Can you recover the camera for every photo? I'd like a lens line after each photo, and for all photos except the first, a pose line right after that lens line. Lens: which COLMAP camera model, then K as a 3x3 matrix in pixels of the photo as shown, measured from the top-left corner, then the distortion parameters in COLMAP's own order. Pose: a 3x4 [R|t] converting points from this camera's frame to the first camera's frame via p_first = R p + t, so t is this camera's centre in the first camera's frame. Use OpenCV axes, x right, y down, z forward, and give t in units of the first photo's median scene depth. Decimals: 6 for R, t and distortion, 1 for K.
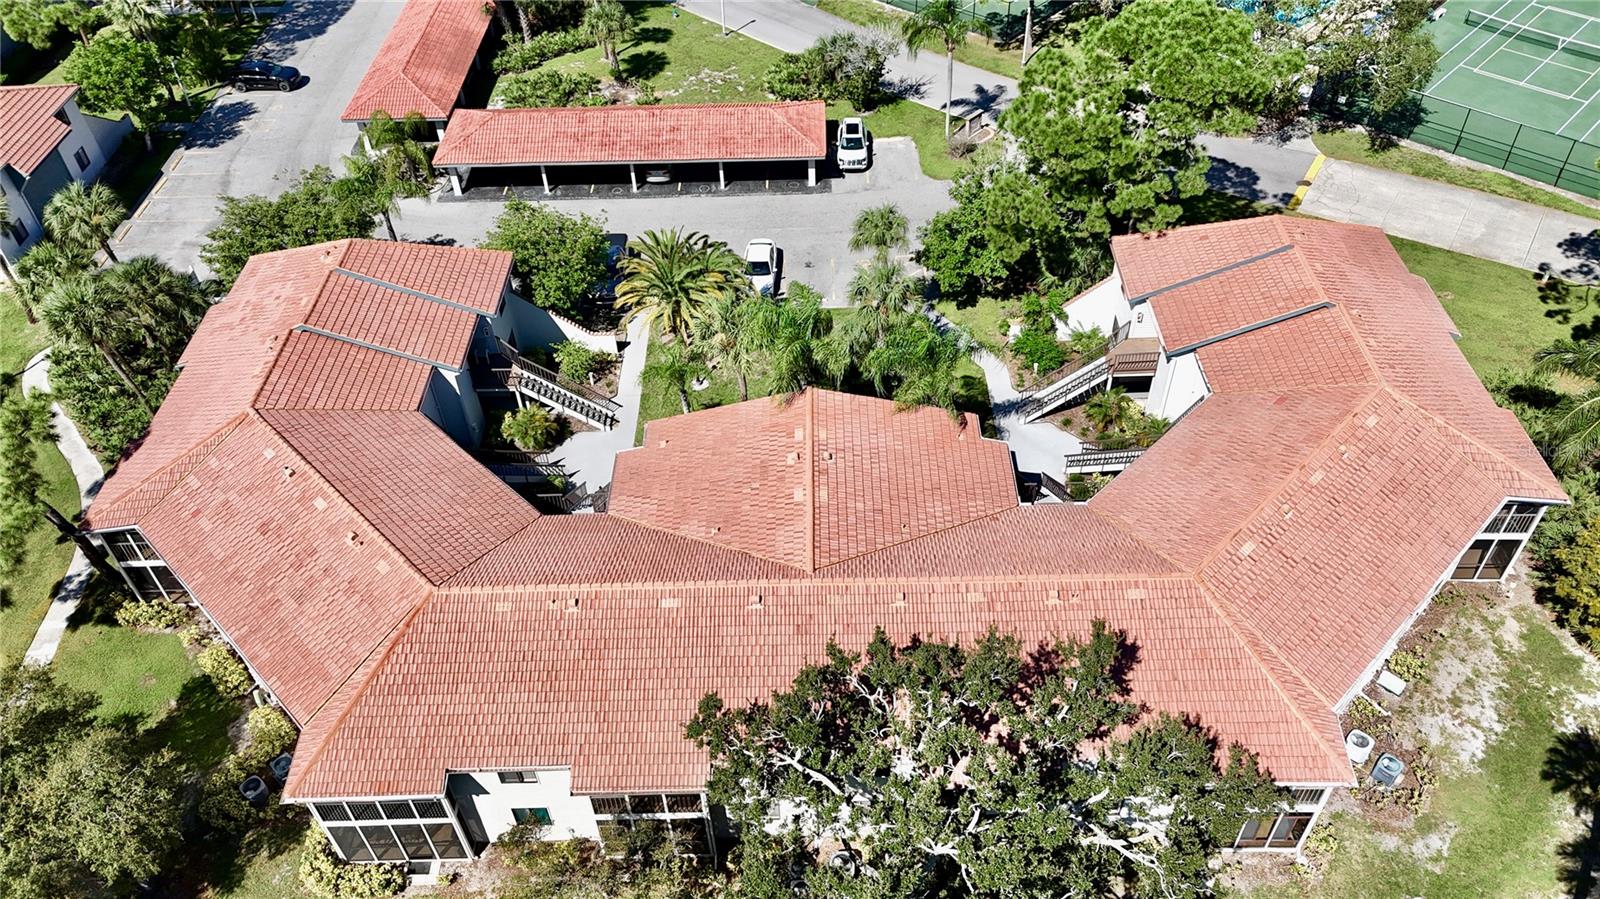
lens RADIAL K [[1181.7, 0, 800.0], [0, 1181.7, 449.5], [0, 0, 1]] dist [0.033231, 0.000324]
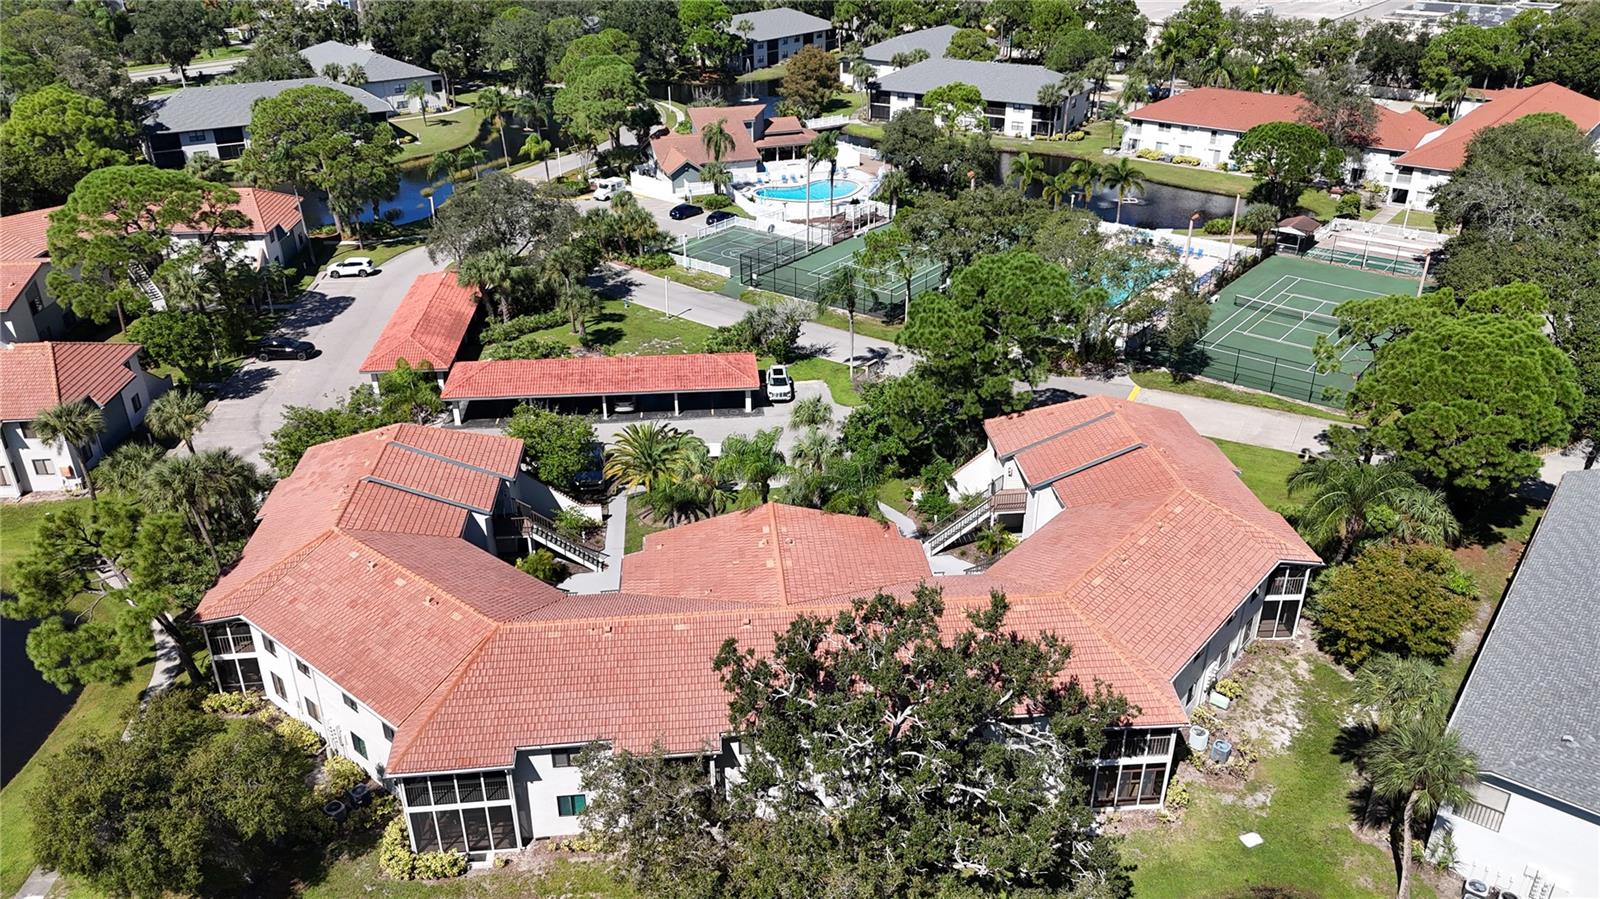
lens RADIAL K [[1154.4, 0, 800.0], [0, 1154.4, 449.5], [0, 0, 1]] dist [0.054070, -0.006973]
pose [[0.995605, -0.017247, 0.092053, -0.062190], [0.042557, 0.958873, -0.280626, 0.206110], [-0.083427, 0.283310, 0.955393, -0.209729]]
